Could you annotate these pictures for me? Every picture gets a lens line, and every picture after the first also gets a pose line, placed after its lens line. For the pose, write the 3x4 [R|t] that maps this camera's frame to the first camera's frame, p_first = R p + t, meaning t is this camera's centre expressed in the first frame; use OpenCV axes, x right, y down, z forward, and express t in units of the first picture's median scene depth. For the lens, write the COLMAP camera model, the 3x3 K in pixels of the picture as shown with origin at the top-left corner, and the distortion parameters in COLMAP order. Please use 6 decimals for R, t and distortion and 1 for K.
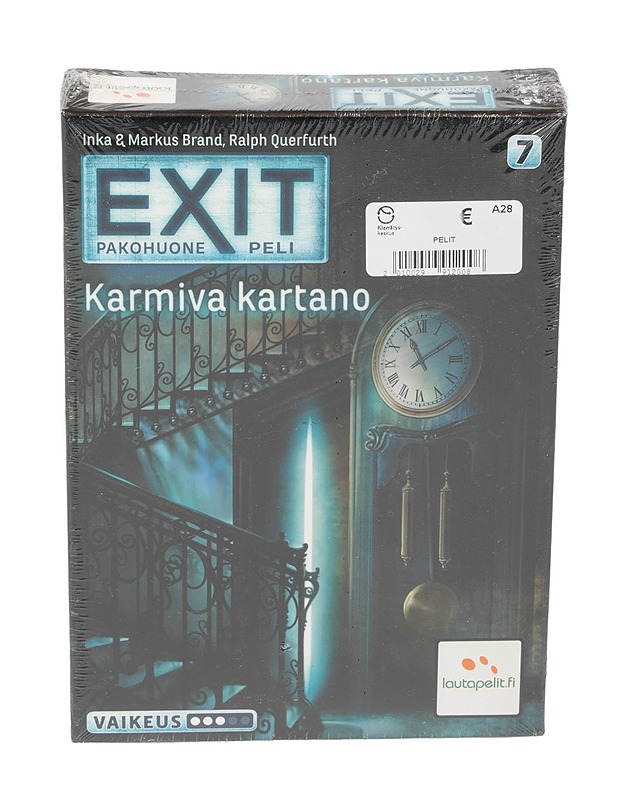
lens RADIAL K [[1859.0, 0, 314.0], [0, 1859.0, 395.2], [0, 0, 1]] dist [0.162873, 0.000000]
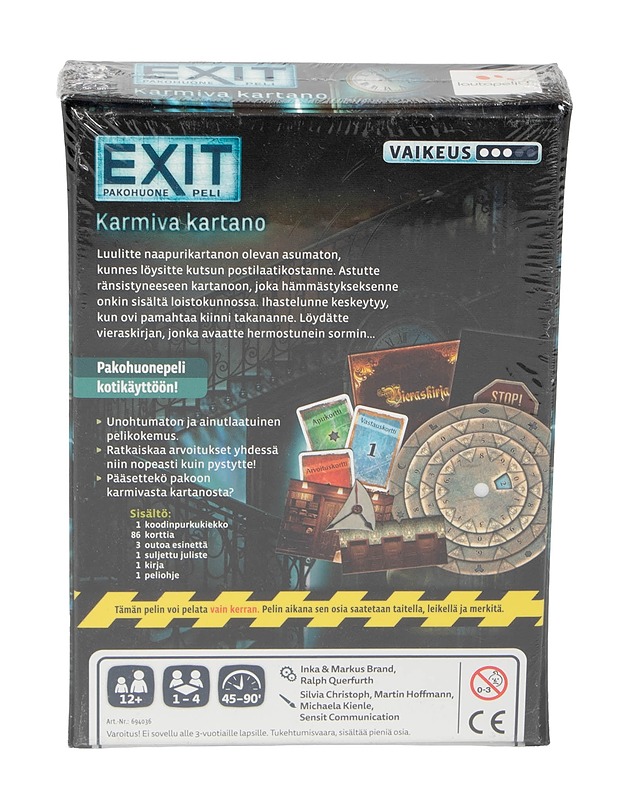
lens RADIAL K [[1842.1, 0, 303.2], [0, 1842.1, 405.3], [0, 0, 1]] dist [0.262688, 0.000000]
pose [[0.999130, 0.016147, -0.038455, 0.130468], [-0.017609, 0.999122, -0.038002, 0.173671], [0.037808, 0.038646, 0.998537, -0.652915]]
